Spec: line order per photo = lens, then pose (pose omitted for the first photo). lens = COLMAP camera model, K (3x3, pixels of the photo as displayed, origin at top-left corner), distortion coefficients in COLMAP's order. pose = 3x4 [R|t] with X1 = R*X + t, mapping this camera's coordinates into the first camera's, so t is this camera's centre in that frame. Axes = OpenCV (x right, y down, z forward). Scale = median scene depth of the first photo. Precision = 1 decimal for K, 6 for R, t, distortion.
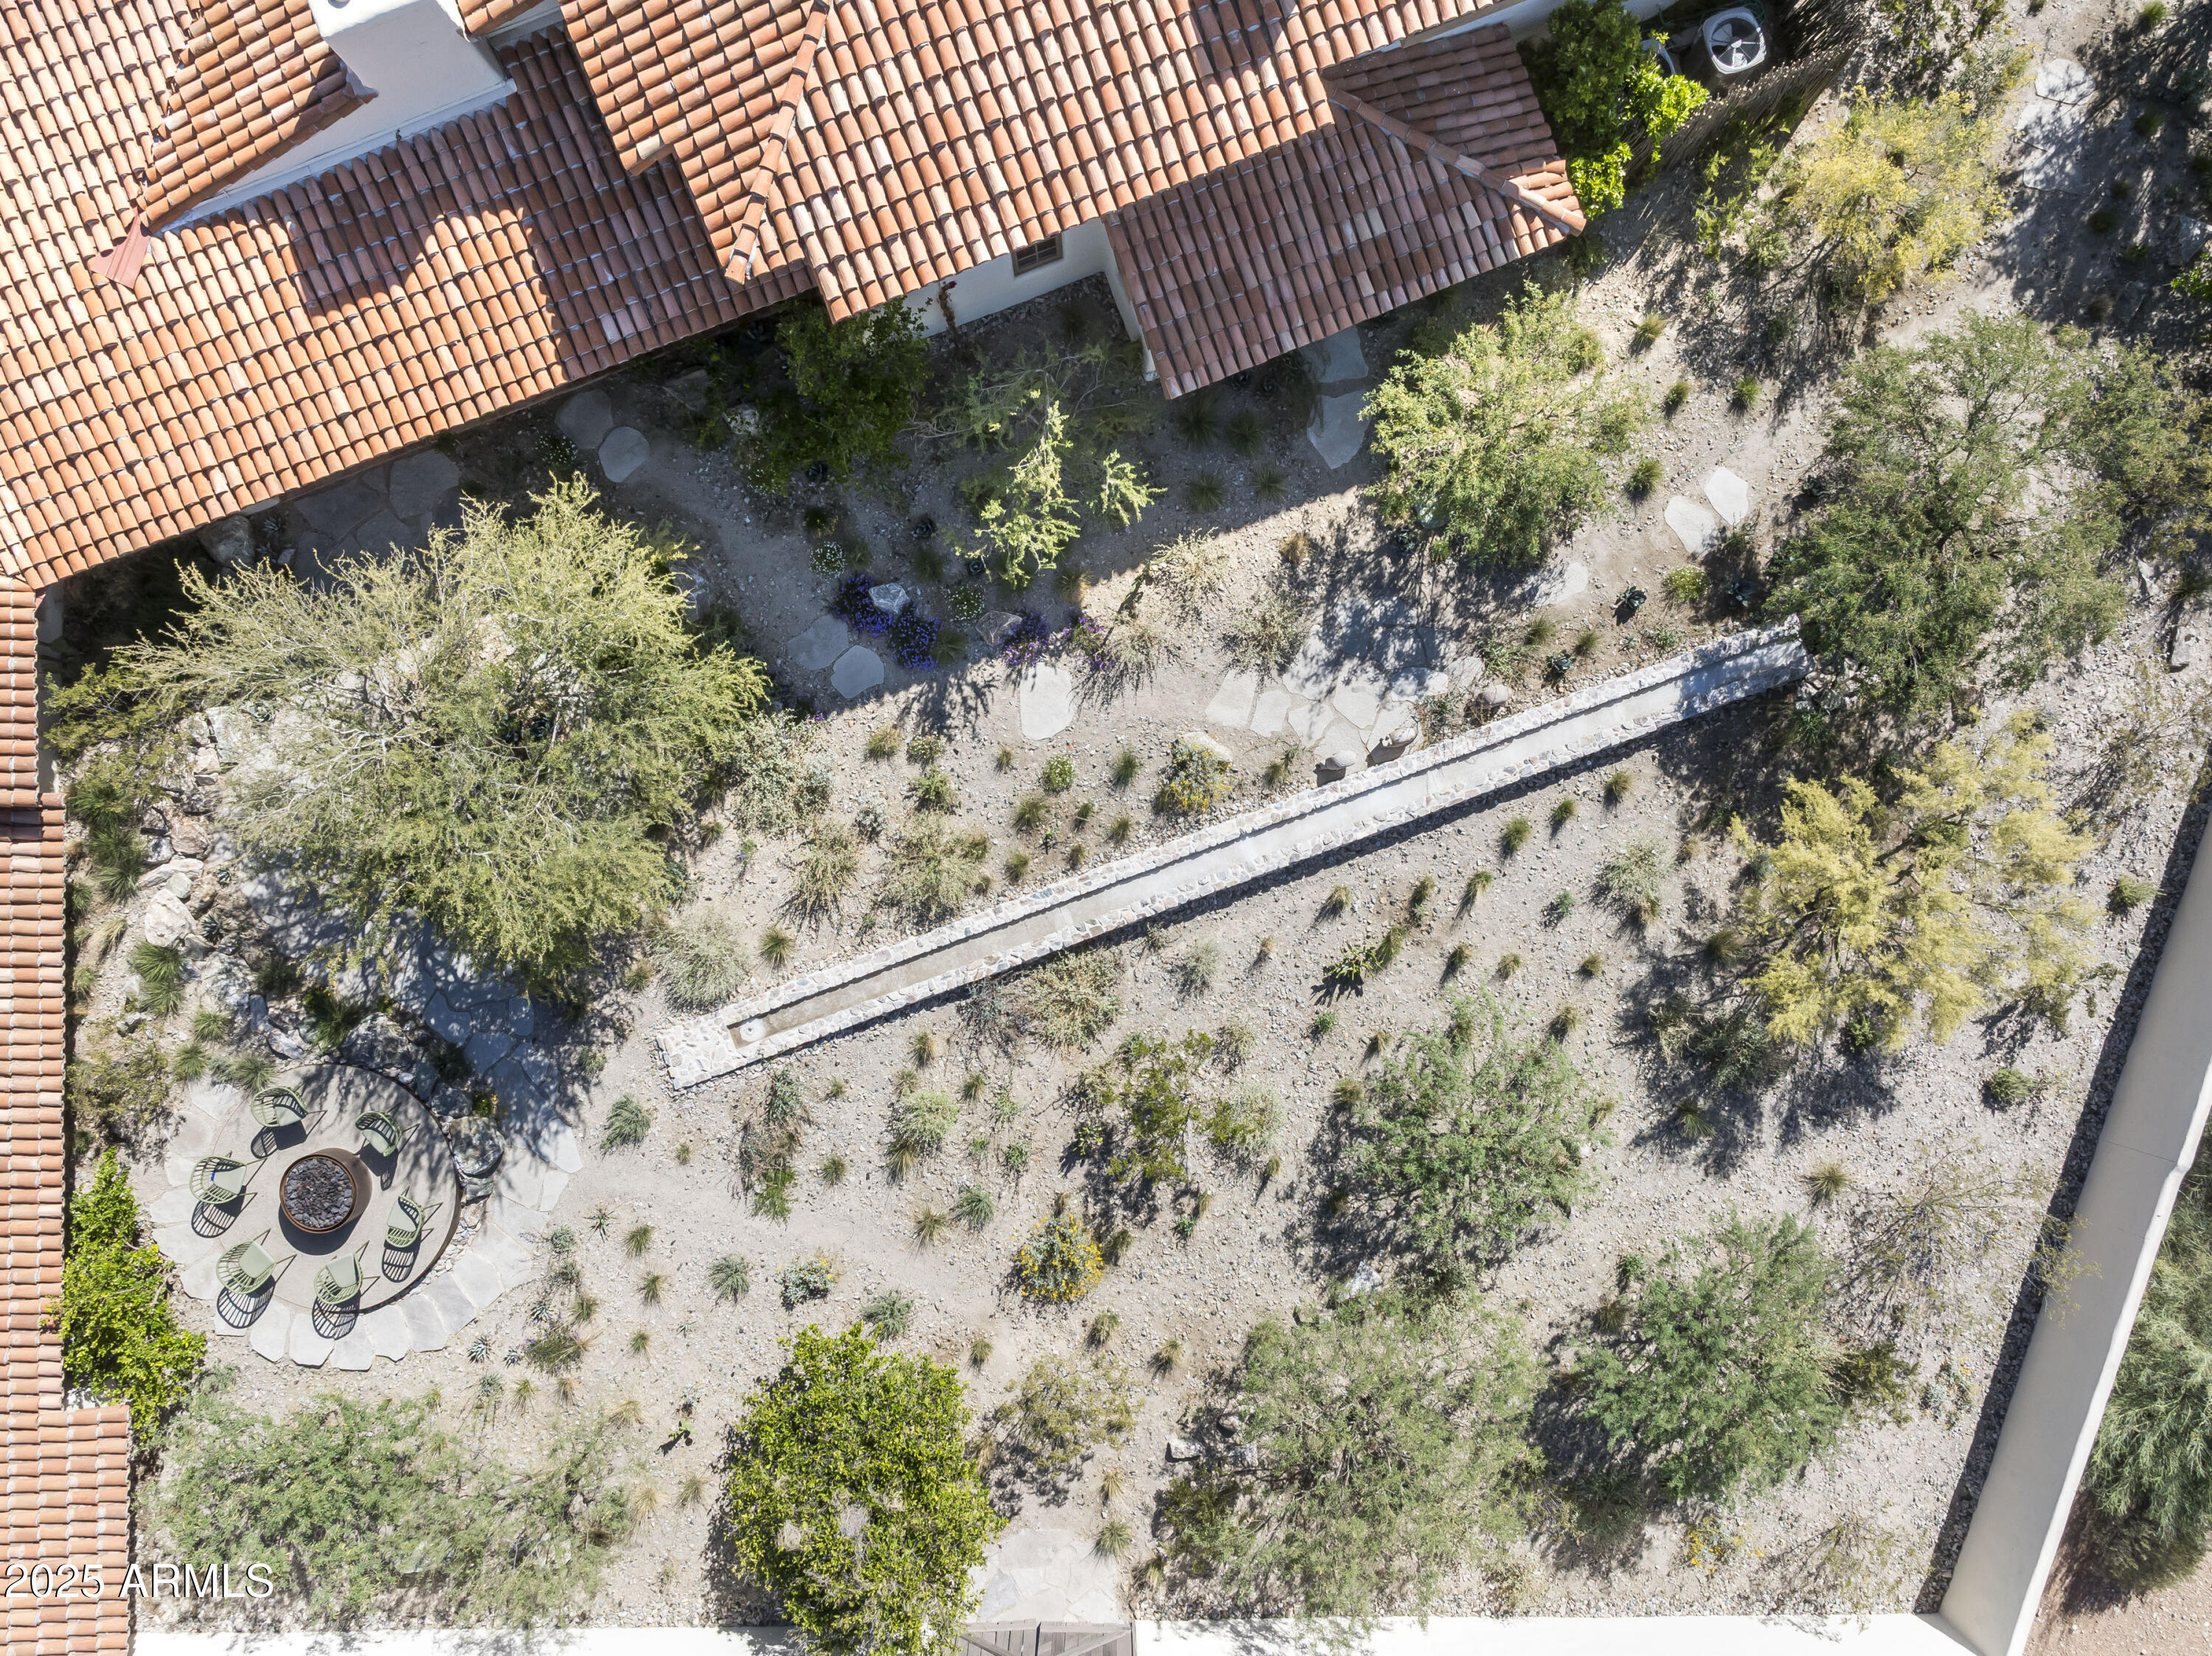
lens RADIAL K [[1547.1, 0, 1041.4], [0, 1547.1, 802.6], [0, 0, 1]] dist [-0.026350, 0.010282]
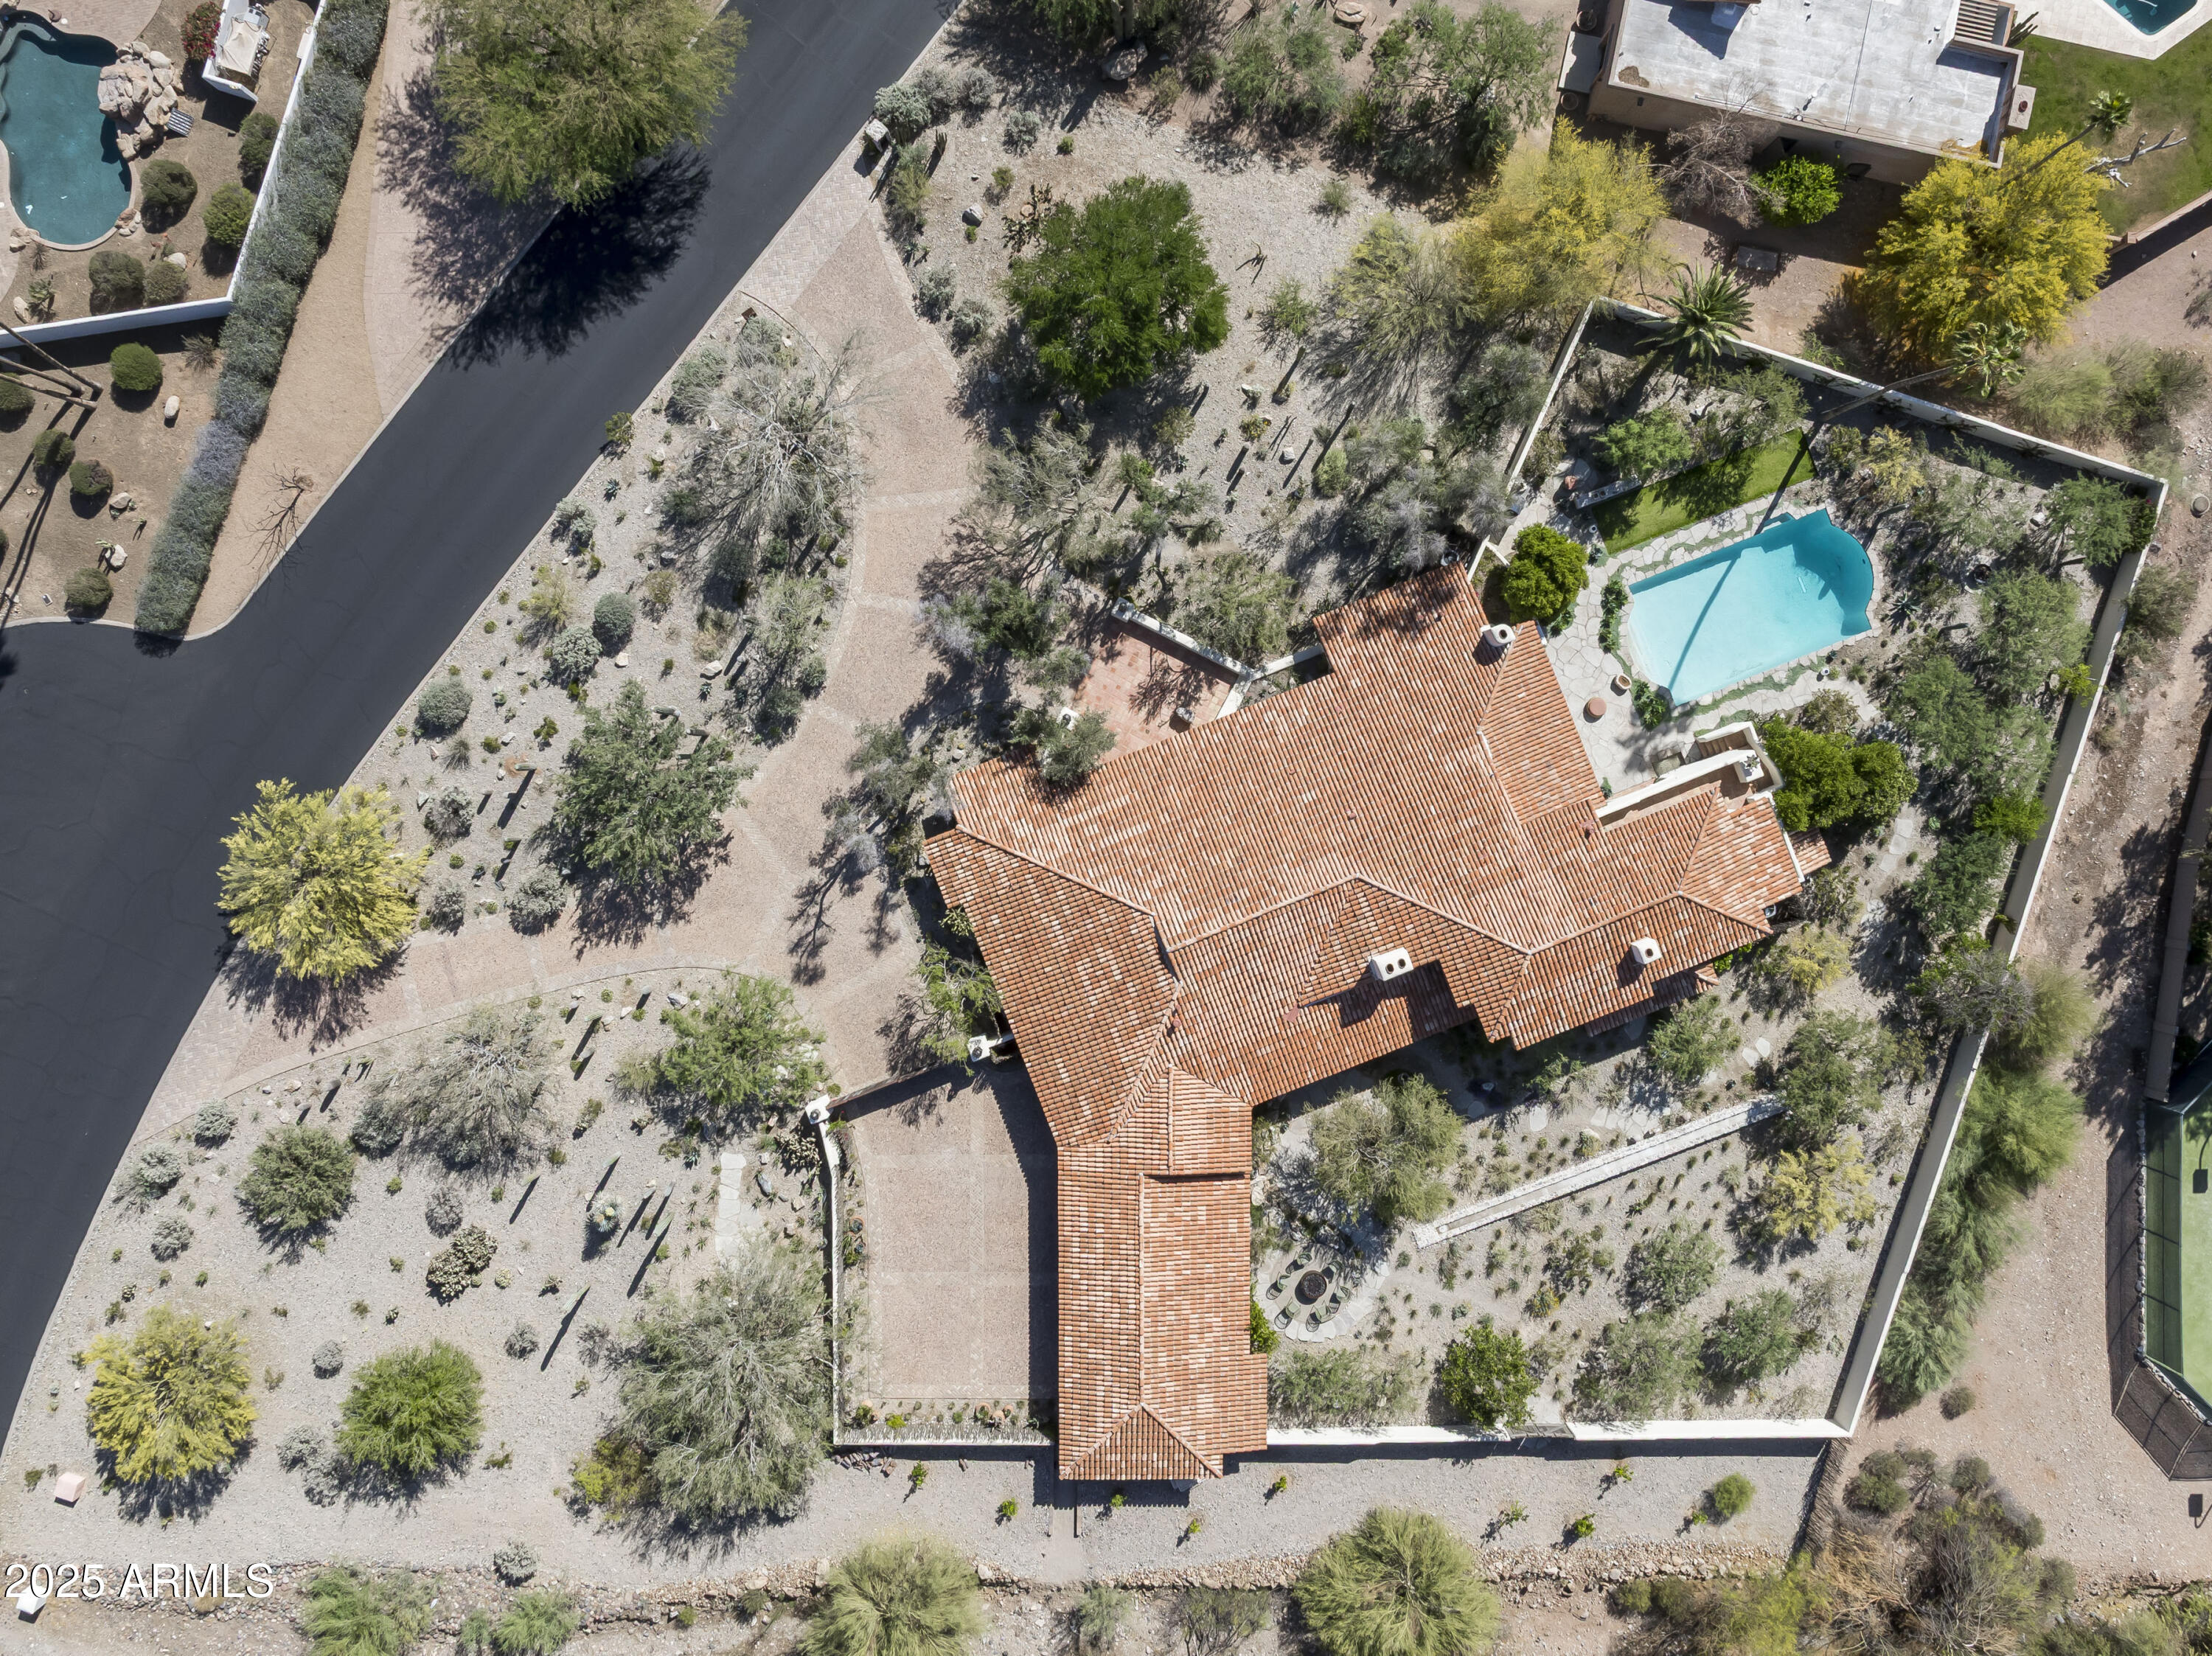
lens RADIAL K [[1547.1, 0, 1117.6], [0, 1547.1, 801.3], [0, 0, 1]] dist [-0.026350, 0.010282]
pose [[0.999982, -0.004124, 0.004354, -0.832016], [0.004094, 0.999968, 0.006828, -0.712434], [-0.004382, -0.006810, 0.999967, -2.013709]]
